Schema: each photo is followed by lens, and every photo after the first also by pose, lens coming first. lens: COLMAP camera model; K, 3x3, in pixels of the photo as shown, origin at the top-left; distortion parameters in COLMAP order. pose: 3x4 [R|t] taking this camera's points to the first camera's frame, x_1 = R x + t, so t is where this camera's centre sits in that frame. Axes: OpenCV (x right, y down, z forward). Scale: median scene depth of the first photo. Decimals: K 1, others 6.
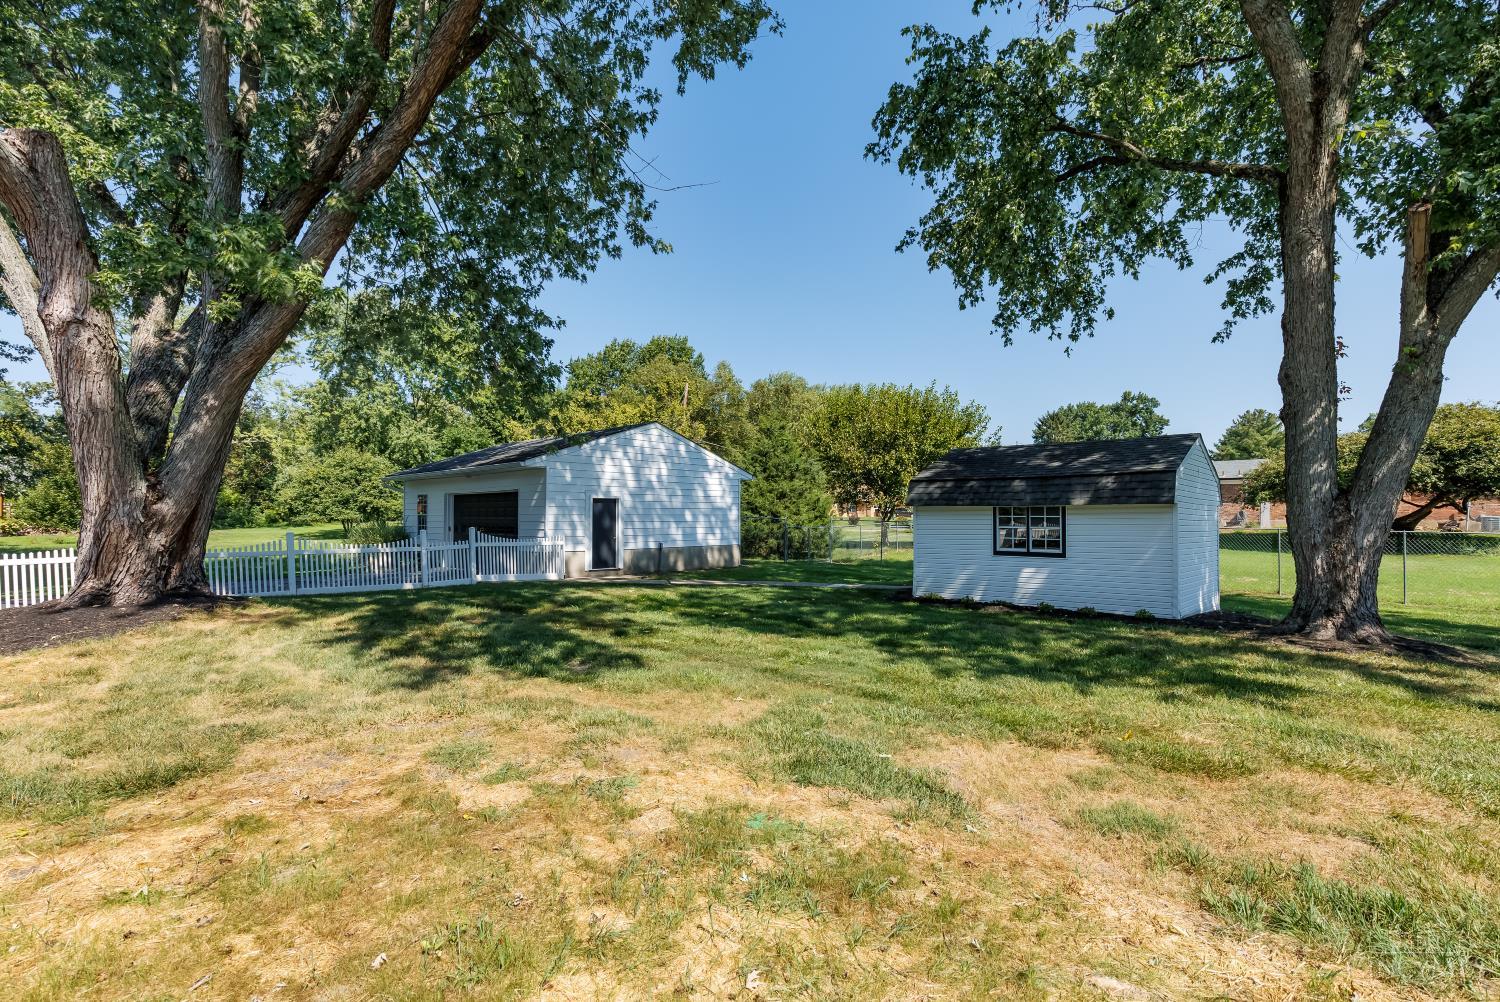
lens RADIAL K [[721.7, 0, 748.0], [0, 721.7, 510.9], [0, 0, 1]] dist [-0.026252, 0.000153]
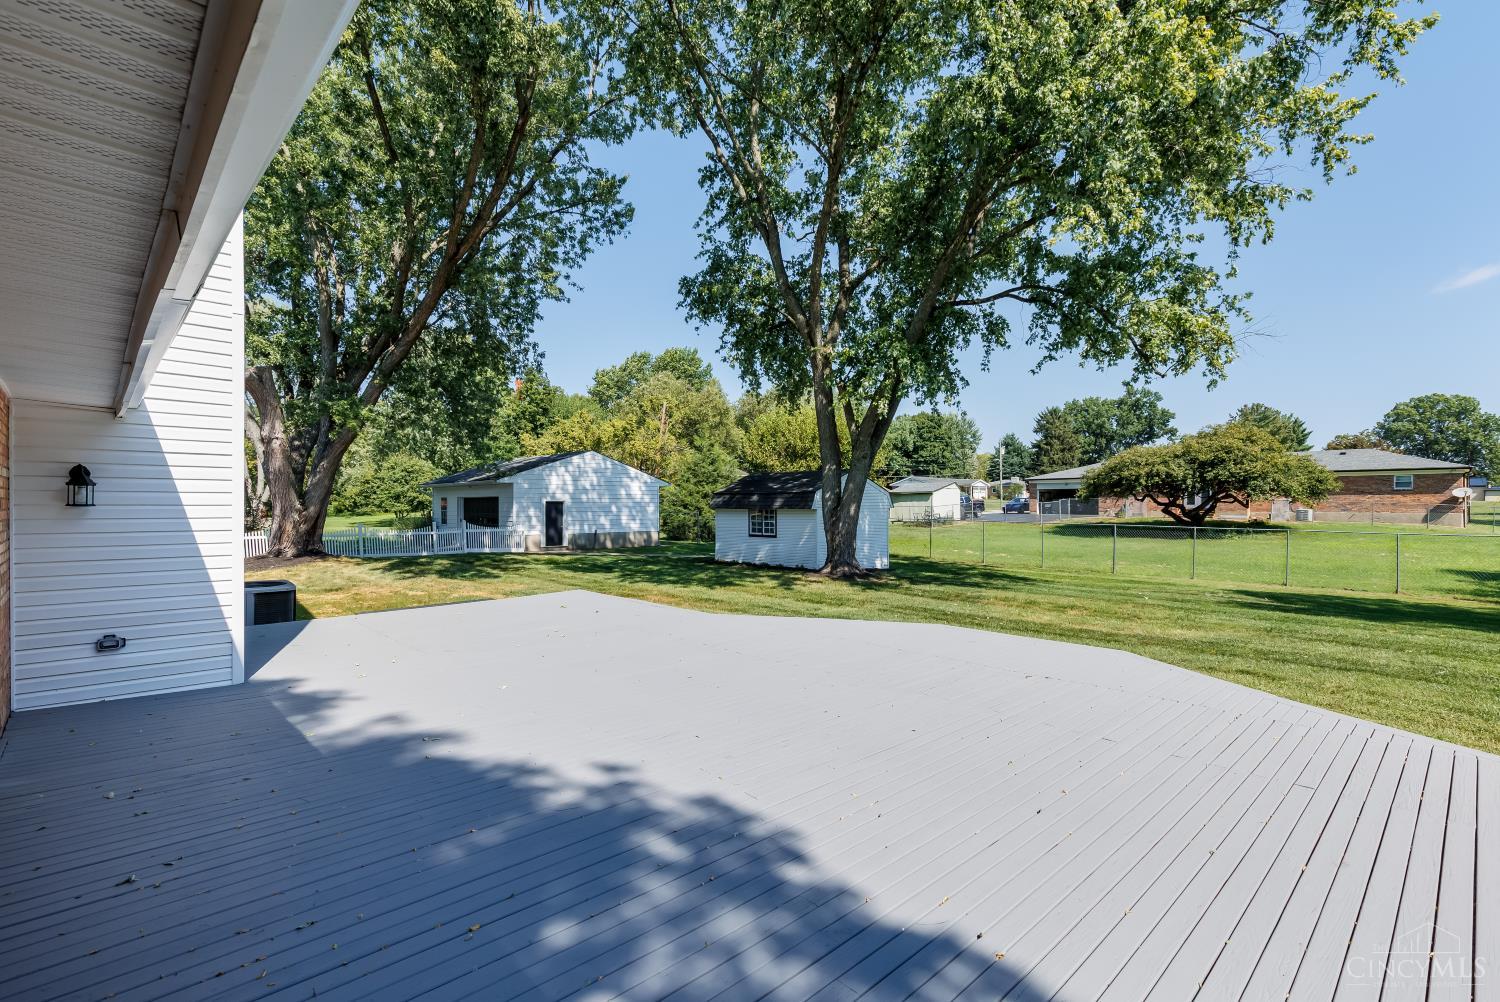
lens RADIAL K [[692.3, 0, 750.0], [0, 692.3, 501.0], [0, 0, 1]] dist [0.011193, 0.000016]
pose [[0.998791, 0.000364, -0.049161, 0.277924], [-0.000261, 0.999998, 0.002099, -0.018149], [0.049162, -0.002084, 0.998789, -0.452381]]
